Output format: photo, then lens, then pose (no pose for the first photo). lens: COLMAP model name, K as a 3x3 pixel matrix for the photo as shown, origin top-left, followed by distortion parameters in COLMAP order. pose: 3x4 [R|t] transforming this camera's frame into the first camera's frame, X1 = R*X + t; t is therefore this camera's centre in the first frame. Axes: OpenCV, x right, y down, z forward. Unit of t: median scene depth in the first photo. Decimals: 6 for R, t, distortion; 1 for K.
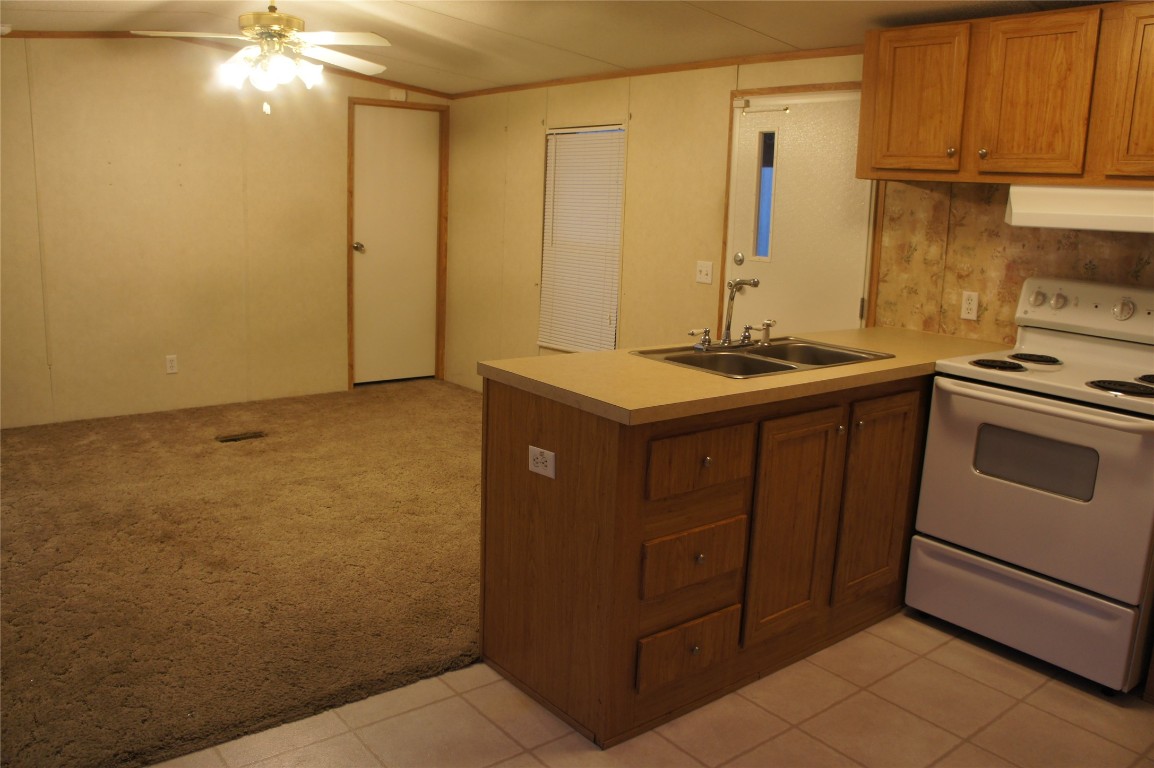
lens RADIAL K [[906.8, 0, 581.2], [0, 906.8, 370.1], [0, 0, 1]] dist [-0.179065, 0.135707]
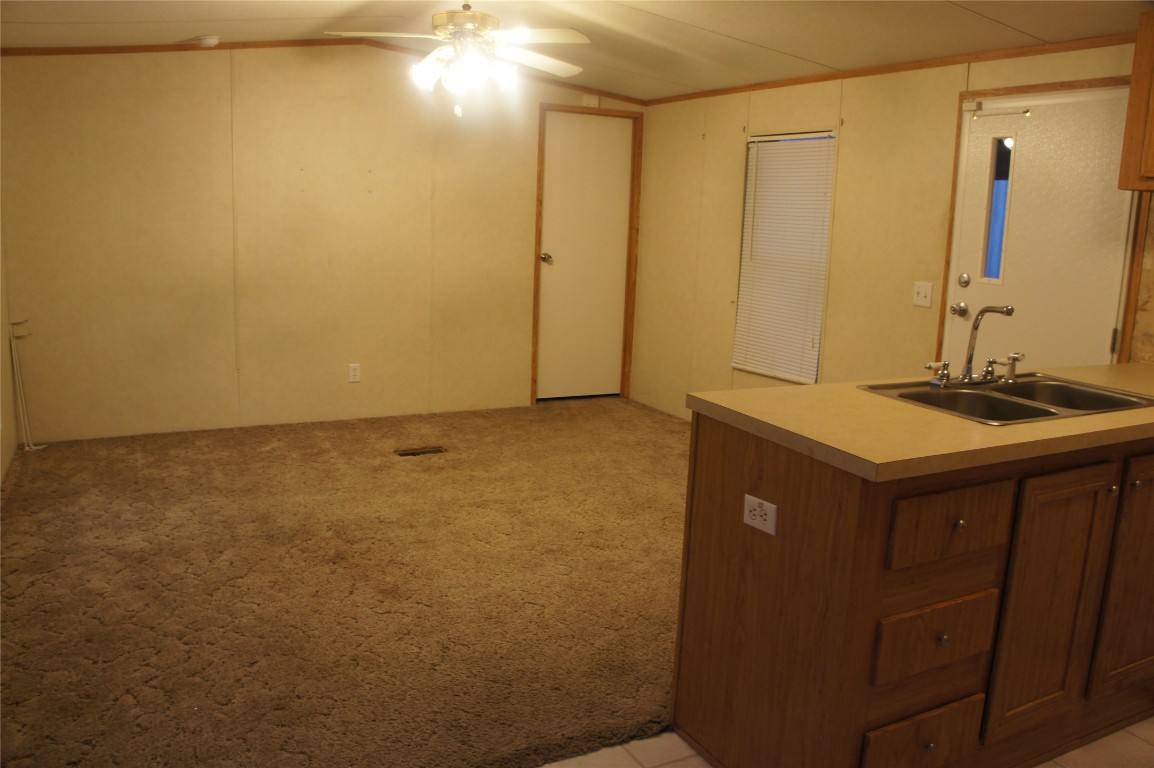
lens RADIAL K [[906.8, 0, 581.2], [0, 906.8, 370.1], [0, 0, 1]] dist [-0.179065, 0.135707]
pose [[0.980625, 0.035688, -0.192615, -0.033643], [-0.038502, 0.999199, -0.010885, -0.012834], [0.192072, 0.018091, 0.981214, 0.088199]]
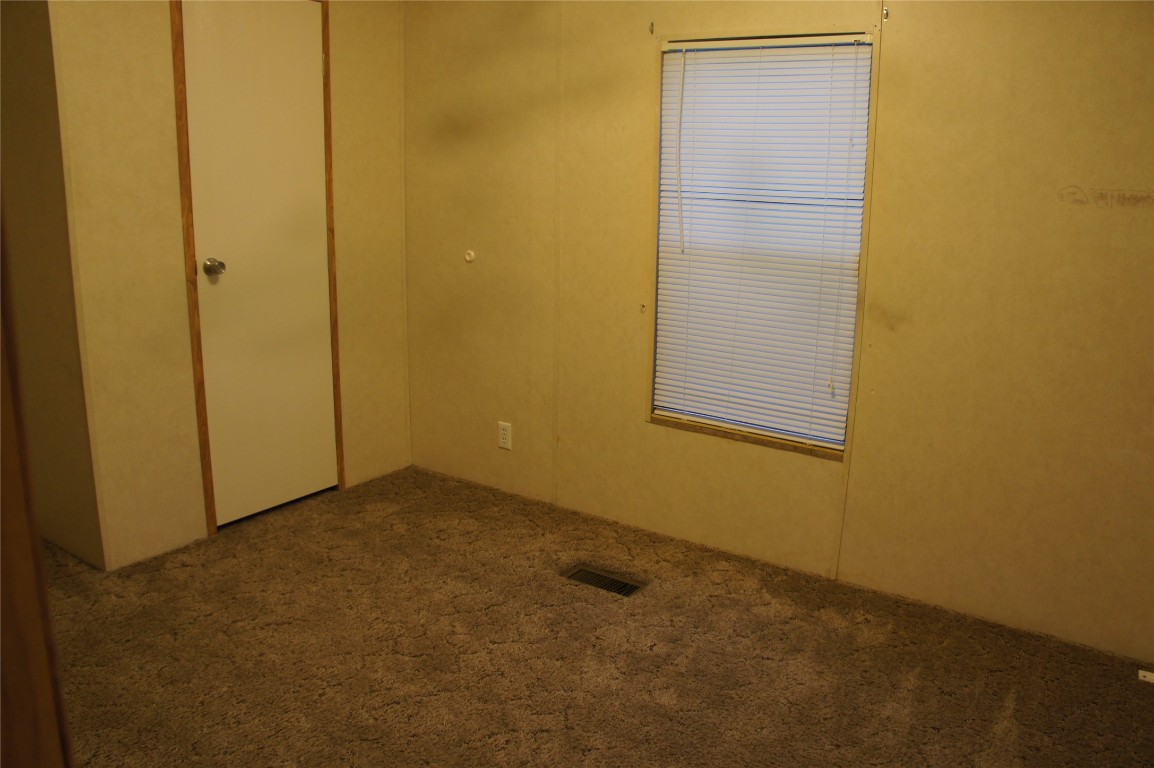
lens RADIAL K [[906.8, 0, 581.2], [0, 906.8, 370.1], [0, 0, 1]] dist [-0.179065, 0.135707]
pose [[0.857380, -0.131667, 0.497558, -0.623169], [0.125028, 0.991048, 0.046813, -0.146361], [-0.499267, 0.022072, 0.866167, 0.845157]]
